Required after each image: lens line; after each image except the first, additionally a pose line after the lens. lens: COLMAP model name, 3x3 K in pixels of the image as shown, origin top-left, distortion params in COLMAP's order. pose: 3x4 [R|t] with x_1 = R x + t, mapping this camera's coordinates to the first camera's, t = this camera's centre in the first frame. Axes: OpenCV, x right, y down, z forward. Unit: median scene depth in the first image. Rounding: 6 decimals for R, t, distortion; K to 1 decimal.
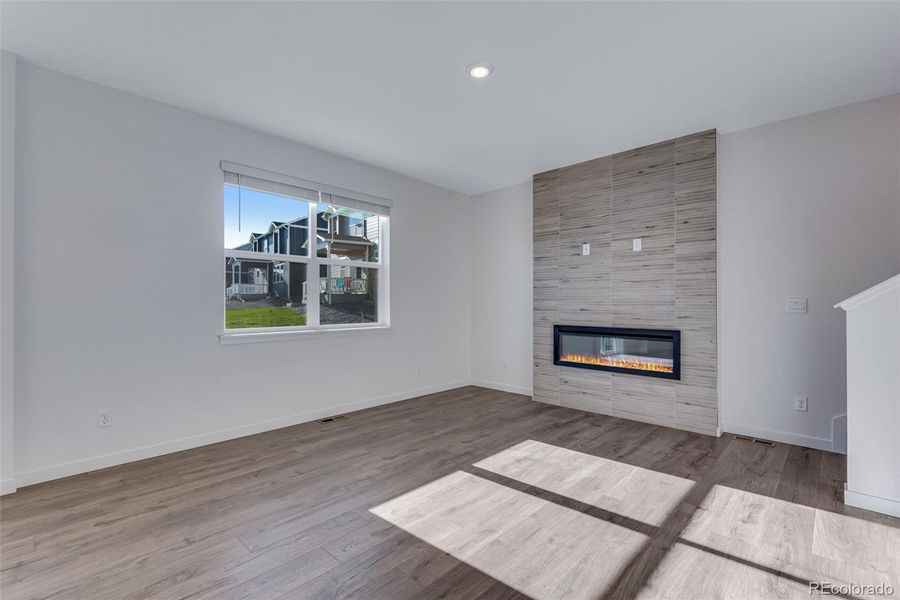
lens RADIAL K [[410.3, 0, 426.6], [0, 410.3, 298.6], [0, 0, 1]] dist [0.020647, -0.008614]
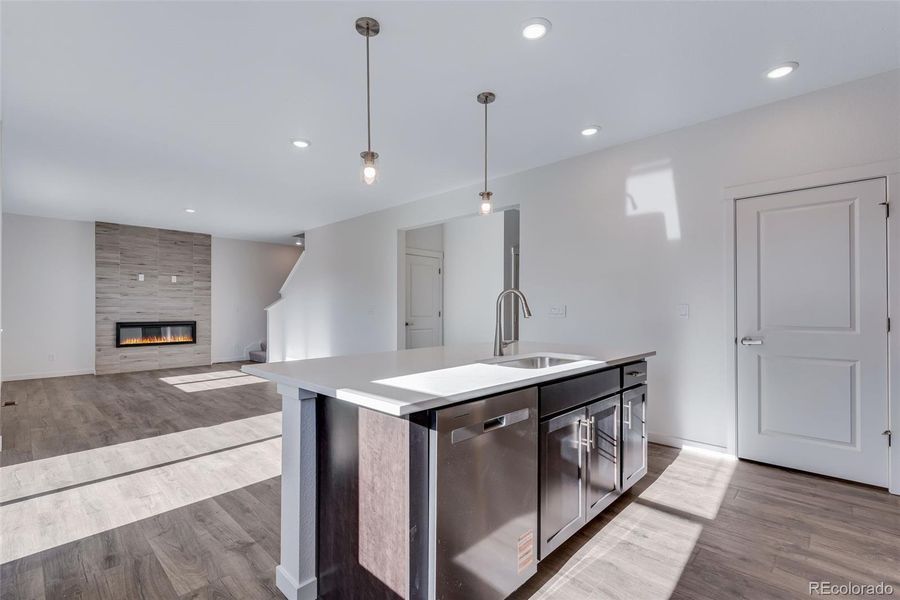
lens RADIAL K [[410.3, 0, 442.5], [0, 410.3, 303.0], [0, 0, 1]] dist [0.020647, -0.008614]
pose [[-0.005873, 0.014034, 0.999884, -1.374366], [-0.011235, 0.999837, -0.014099, -0.001998], [-0.999920, -0.011316, -0.005715, -0.256607]]
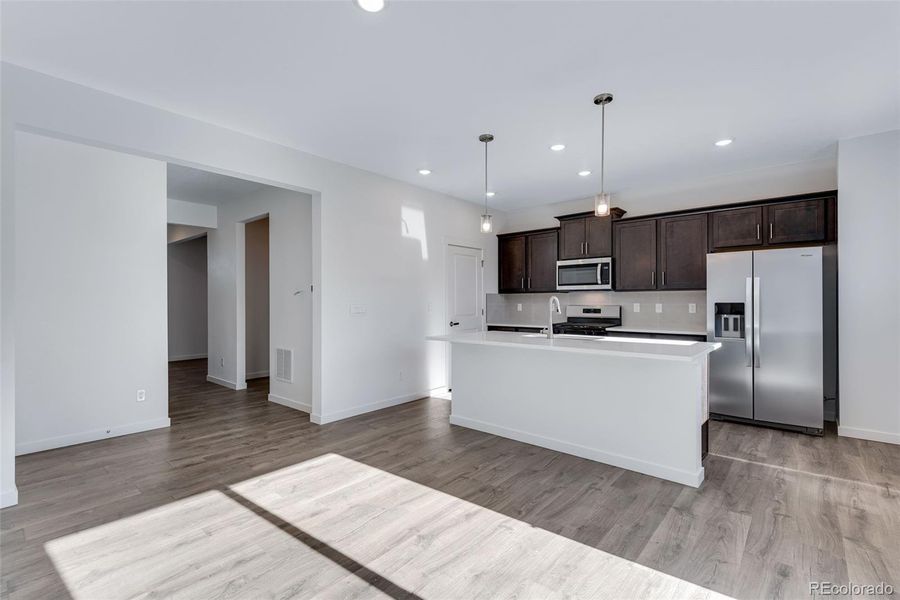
lens RADIAL K [[410.3, 0, 448.8], [0, 410.3, 297.7], [0, 0, 1]] dist [0.020647, -0.008614]
pose [[-0.997853, 0.003542, -0.065394, -0.548481], [0.004777, 0.999813, -0.018743, -0.009891], [0.065315, -0.019016, -0.997683, 0.507955]]
